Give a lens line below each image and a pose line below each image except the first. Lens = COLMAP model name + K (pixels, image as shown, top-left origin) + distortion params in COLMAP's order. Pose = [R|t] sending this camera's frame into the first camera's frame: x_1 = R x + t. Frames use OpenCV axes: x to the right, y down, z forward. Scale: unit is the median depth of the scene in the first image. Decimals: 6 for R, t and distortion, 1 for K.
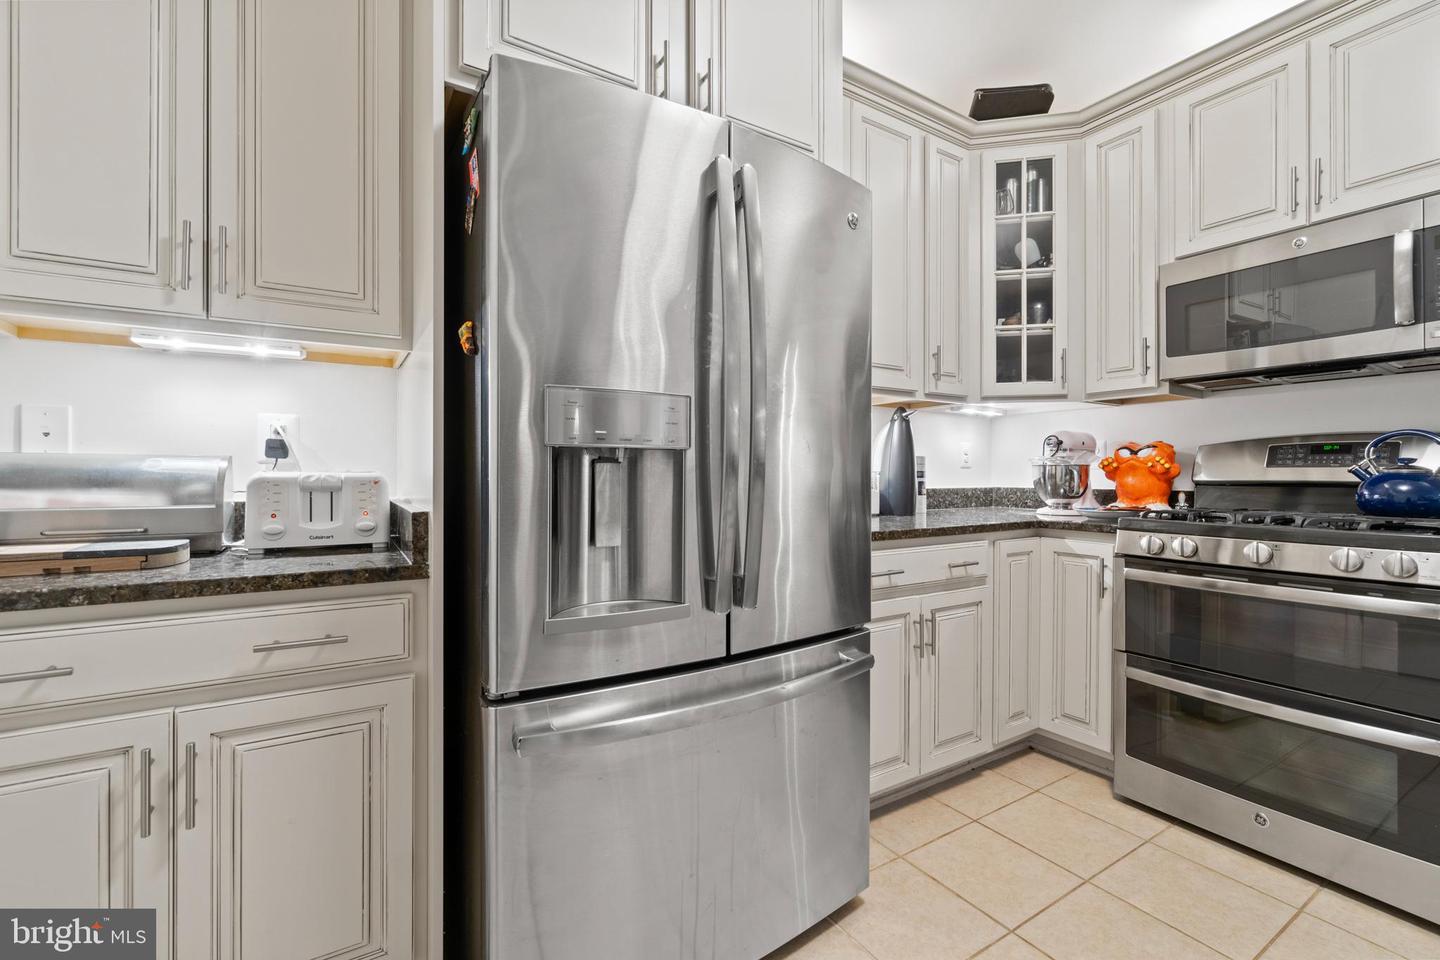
lens RADIAL K [[616.1, 0, 711.5], [0, 616.1, 474.2], [0, 0, 1]] dist [-0.002000, -0.000177]
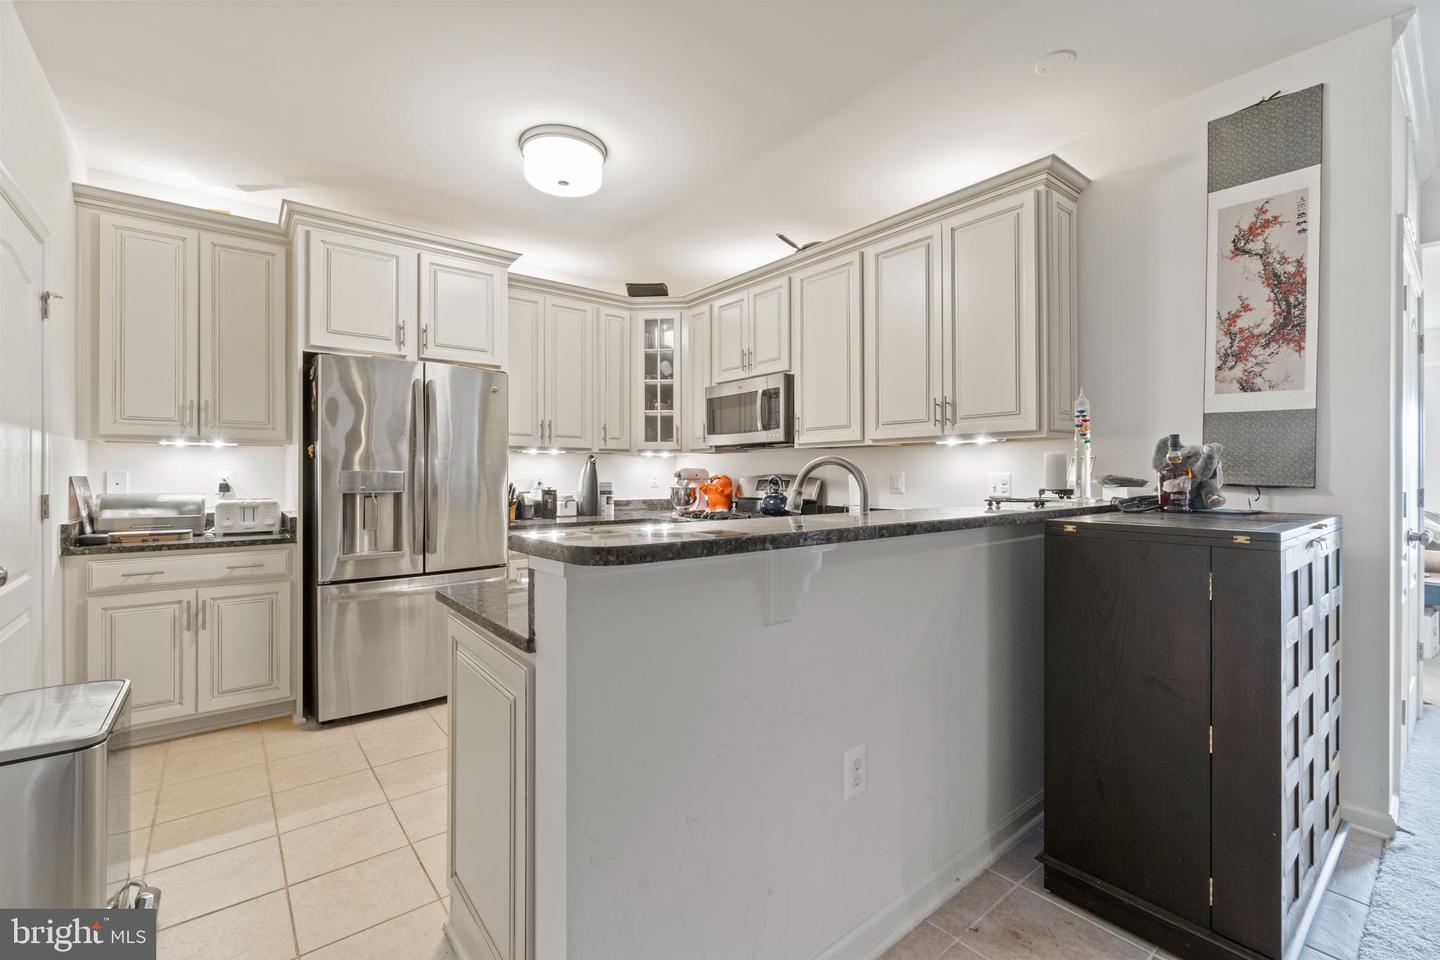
lens RADIAL K [[616.1, 0, 711.5], [0, 616.1, 474.2], [0, 0, 1]] dist [-0.002000, -0.000177]
pose [[0.992886, -0.000739, 0.119065, 0.832669], [0.000733, 1.000000, 0.000095, -0.101763], [-0.119065, -0.000008, 0.992886, -1.533323]]
